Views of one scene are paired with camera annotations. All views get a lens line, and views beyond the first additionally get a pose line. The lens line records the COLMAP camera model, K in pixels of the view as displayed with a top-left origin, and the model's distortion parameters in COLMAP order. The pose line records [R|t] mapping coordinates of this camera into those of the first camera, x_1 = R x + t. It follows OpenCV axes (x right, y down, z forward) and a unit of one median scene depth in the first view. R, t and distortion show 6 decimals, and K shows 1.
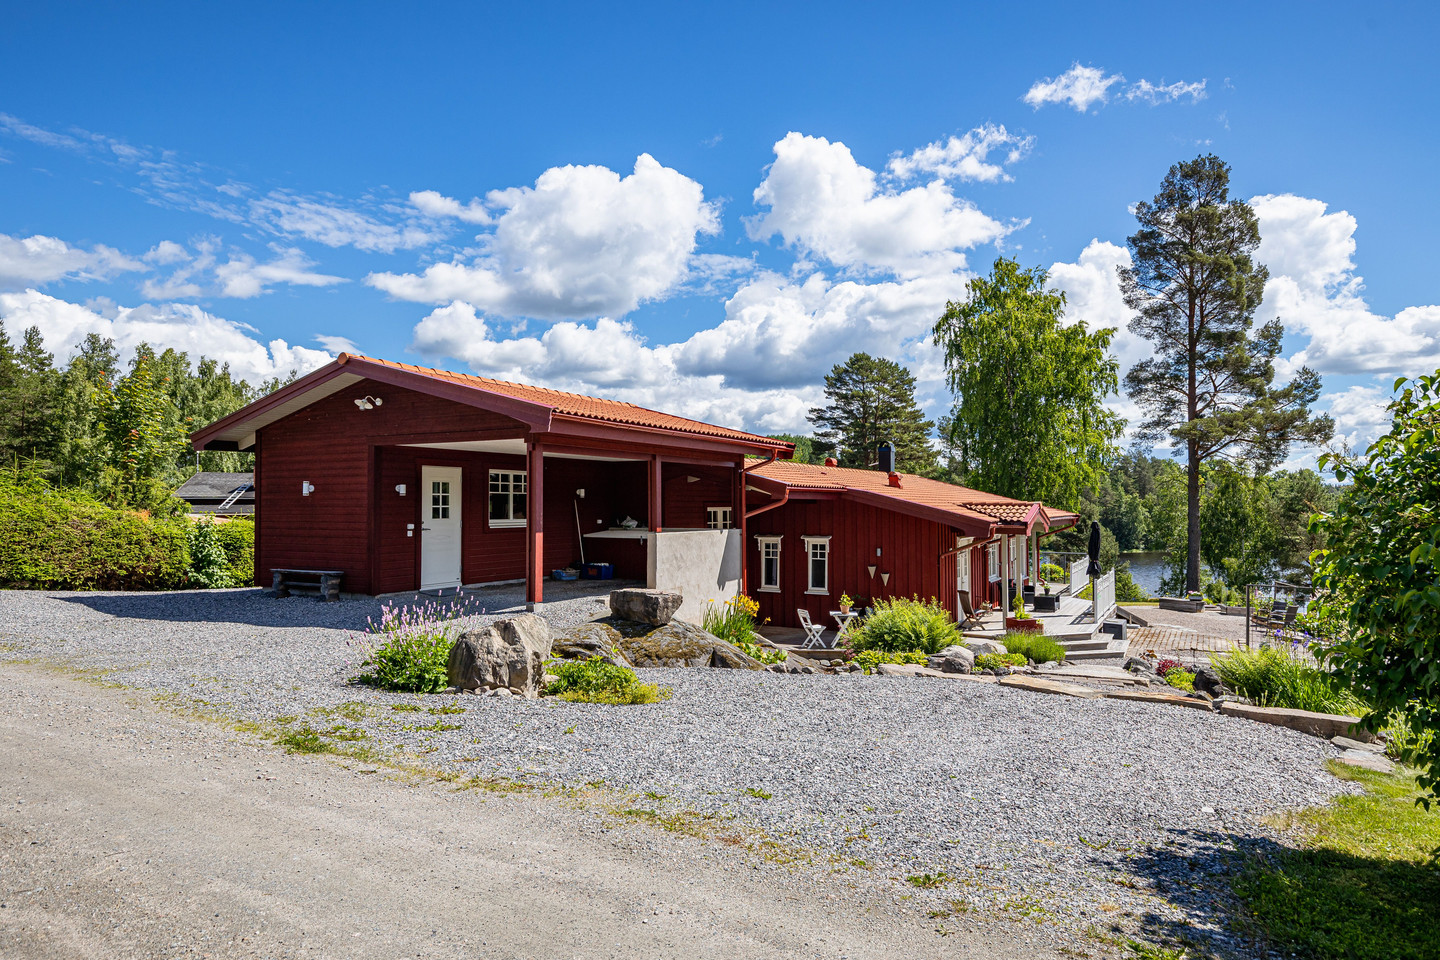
lens RADIAL K [[838.8, 0, 722.8], [0, 838.8, 479.1], [0, 0, 1]] dist [0.004771, -0.000397]
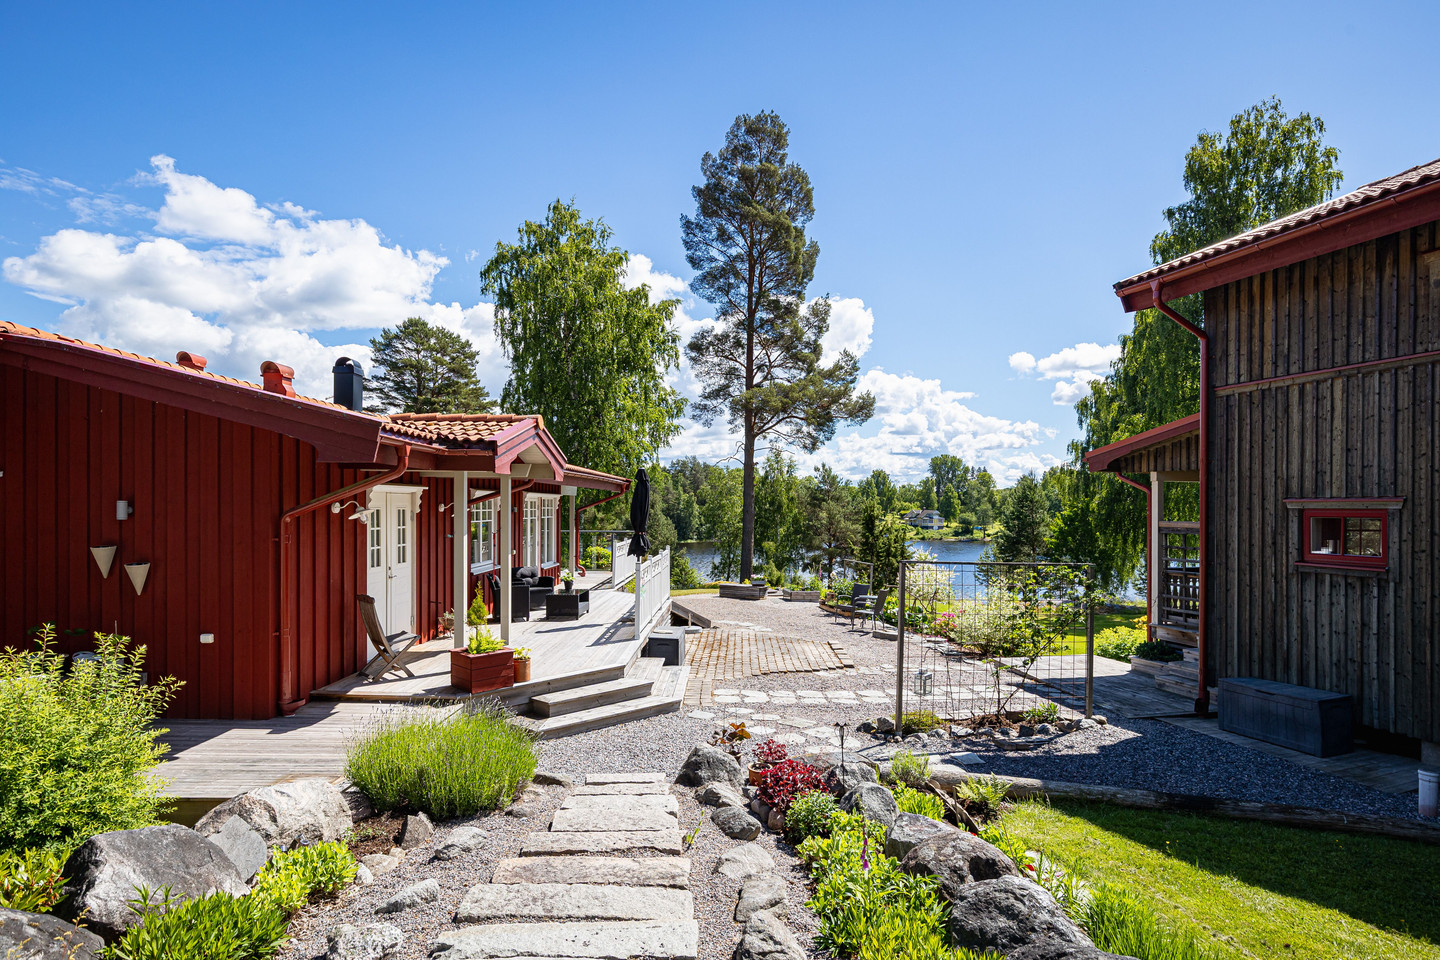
lens RADIAL K [[766.5, 0, 716.8], [0, 766.5, 503.9], [0, 0, 1]] dist [-0.002883, -0.002633]
pose [[0.882056, 0.004727, 0.471121, 0.119634], [-0.019358, 0.999469, 0.026215, 0.031646], [-0.470747, -0.032243, 0.881679, 0.251546]]
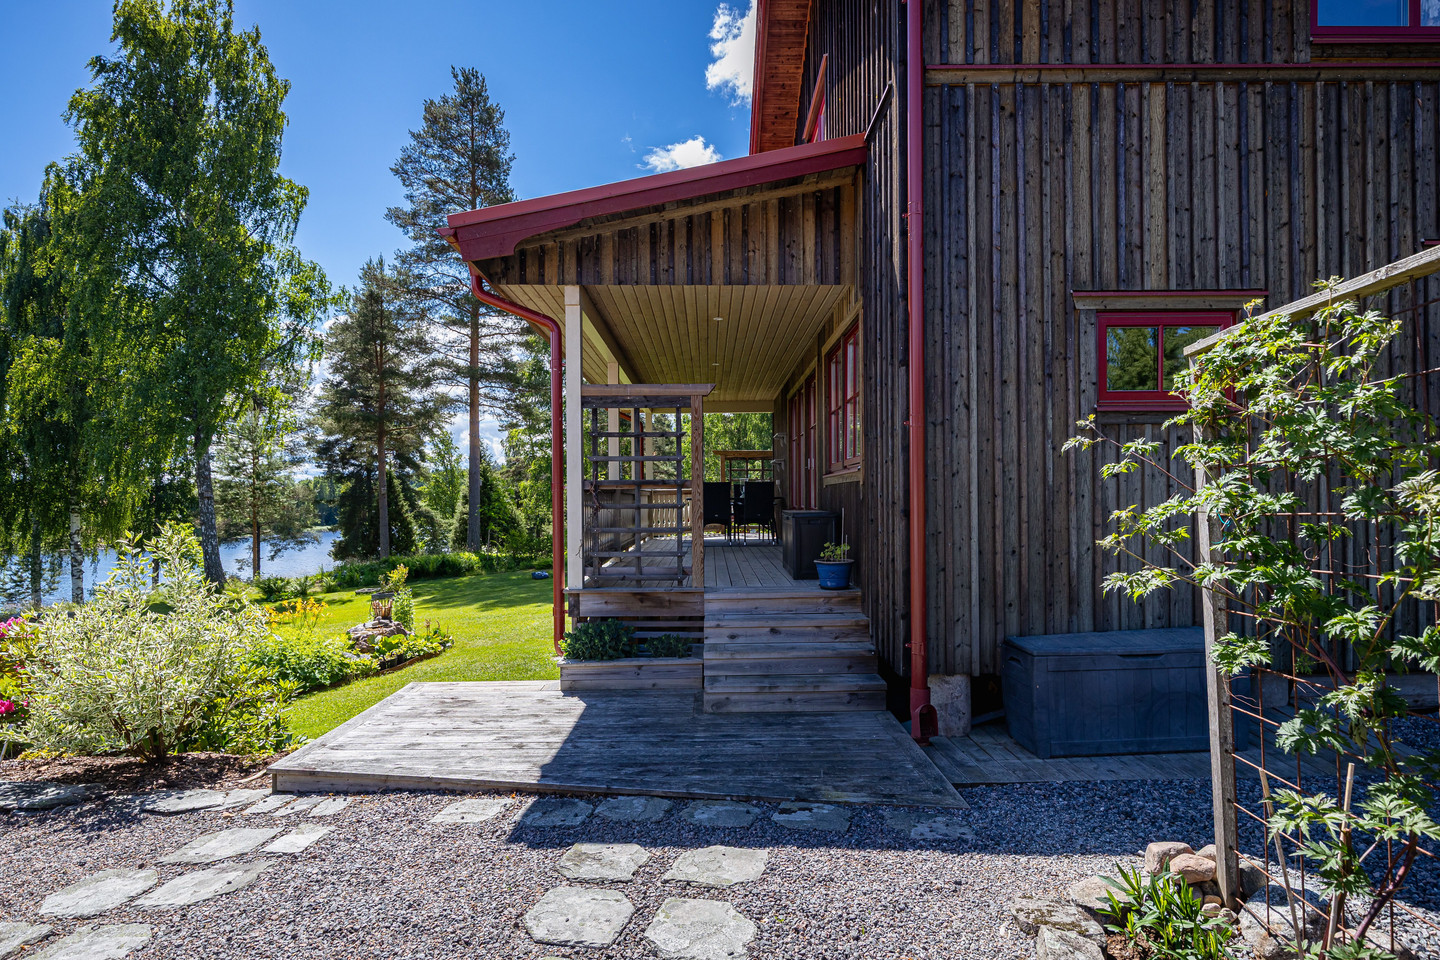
lens RADIAL K [[766.5, 0, 716.8], [0, 766.5, 503.9], [0, 0, 1]] dist [-0.002883, -0.002633]
pose [[-0.225243, -0.015462, 0.974180, 0.242025], [-0.017535, 0.999776, 0.011814, 0.060405], [-0.974145, -0.014421, -0.225464, 0.420018]]
